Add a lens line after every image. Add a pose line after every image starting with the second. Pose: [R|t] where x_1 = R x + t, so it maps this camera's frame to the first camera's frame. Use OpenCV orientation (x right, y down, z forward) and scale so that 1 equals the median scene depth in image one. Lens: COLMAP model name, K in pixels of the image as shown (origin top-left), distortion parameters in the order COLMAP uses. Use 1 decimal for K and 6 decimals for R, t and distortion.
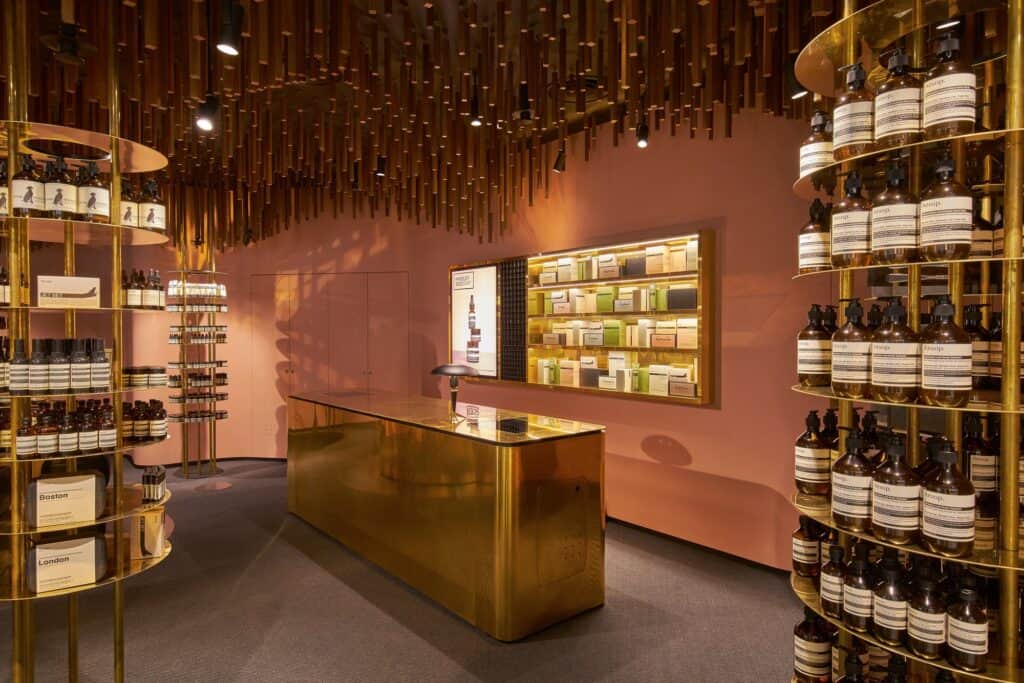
lens RADIAL K [[610.1, 0, 512.0], [0, 610.1, 341.5], [0, 0, 1]] dist [-0.000080, 0.000475]
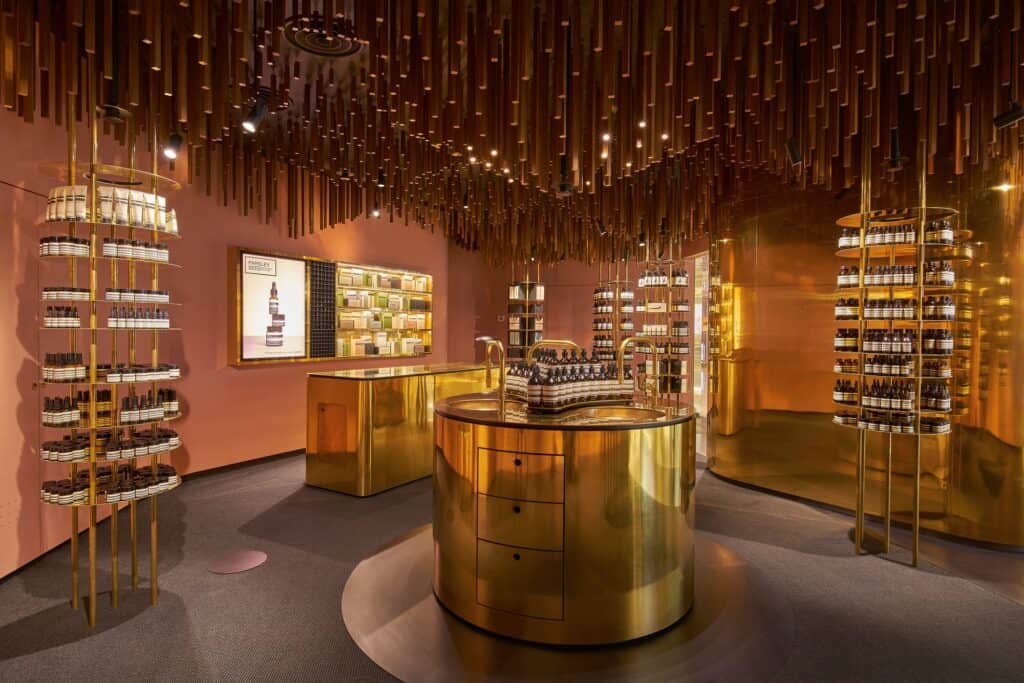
lens RADIAL K [[556.0, 0, 512.0], [0, 556.0, 341.5], [0, 0, 1]] dist [0.002118, 0.000250]
pose [[-0.323664, -0.015758, 0.946041, -1.351862], [0.017118, 0.999600, 0.022506, 0.014336], [-0.946017, 0.023479, -0.323265, 1.125678]]
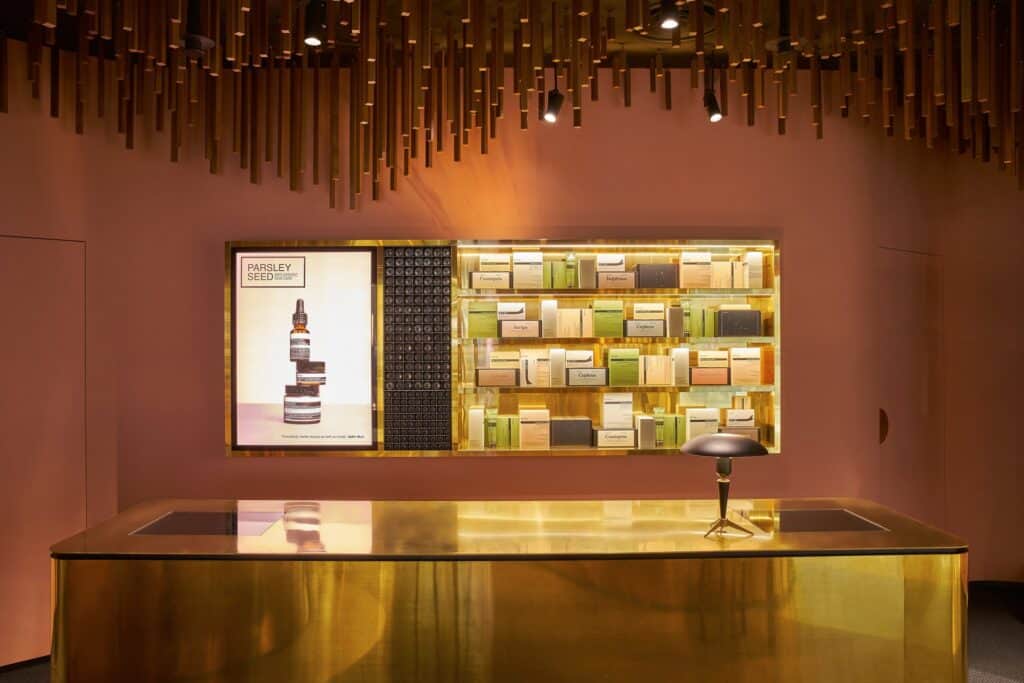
lens RADIAL K [[754.8, 0, 512.0], [0, 754.8, 341.5], [0, 0, 1]] dist [-0.053039, 0.000557]
pose [[0.639461, 0.001488, 0.768822, -0.559250], [0.017722, 0.999704, -0.016675, -0.029634], [-0.768620, 0.024288, 0.639245, 0.522604]]
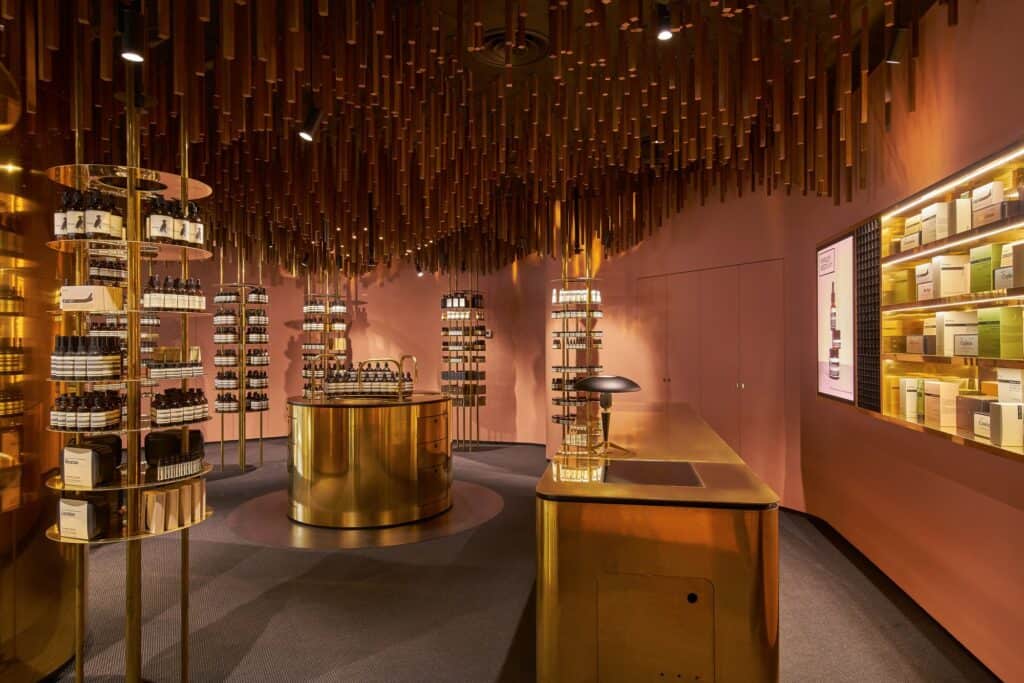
lens RADIAL K [[610.1, 0, 512.0], [0, 610.1, 341.5], [0, 0, 1]] dist [-0.000080, 0.000475]
pose [[0.631420, 0.000618, -0.775441, 0.295943], [-0.011802, 0.999892, -0.008813, 0.002628], [0.775351, 0.014717, 0.631359, 0.338364]]
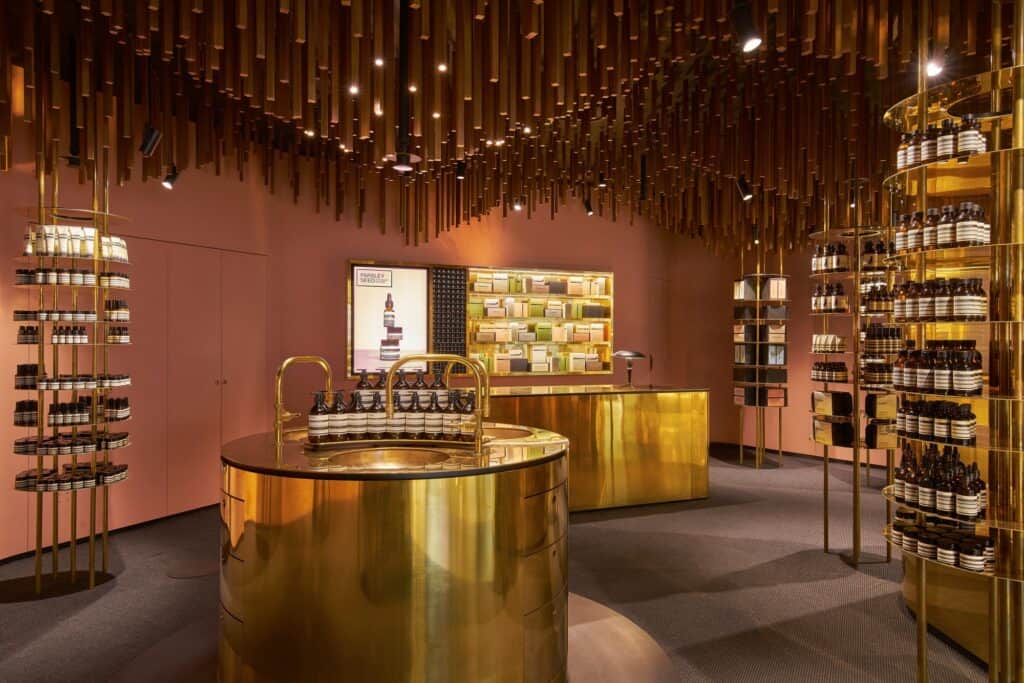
lens RADIAL K [[680.8, 0, 512.0], [0, 680.8, 341.5], [0, 0, 1]] dist [0.006486, 0.002276]
pose [[0.295599, 0.003988, 0.955304, -1.318459], [0.017708, 0.999797, -0.009653, 0.021384], [-0.955148, 0.019770, 0.295468, 0.578094]]
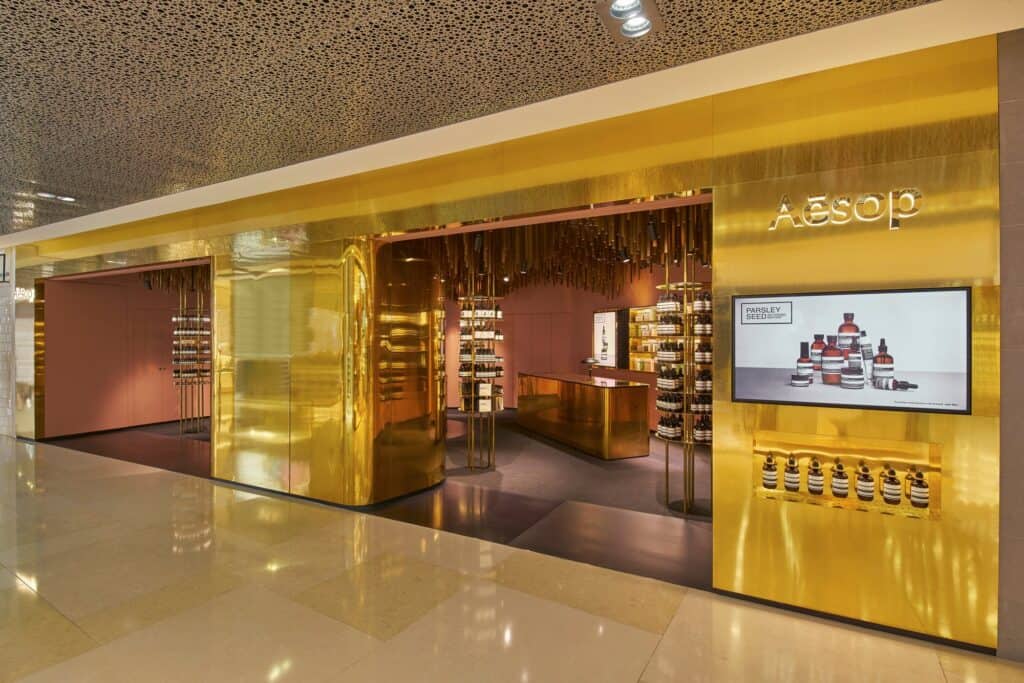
lens RADIAL K [[496.4, 0, 512.0], [0, 496.4, 341.5], [0, 0, 1]] dist [-0.000483, -0.000117]
pose [[0.957708, 0.003281, -0.287722, 0.138192], [-0.006811, 0.999913, -0.011268, -0.005669], [0.287660, 0.012751, 0.957648, -0.773831]]
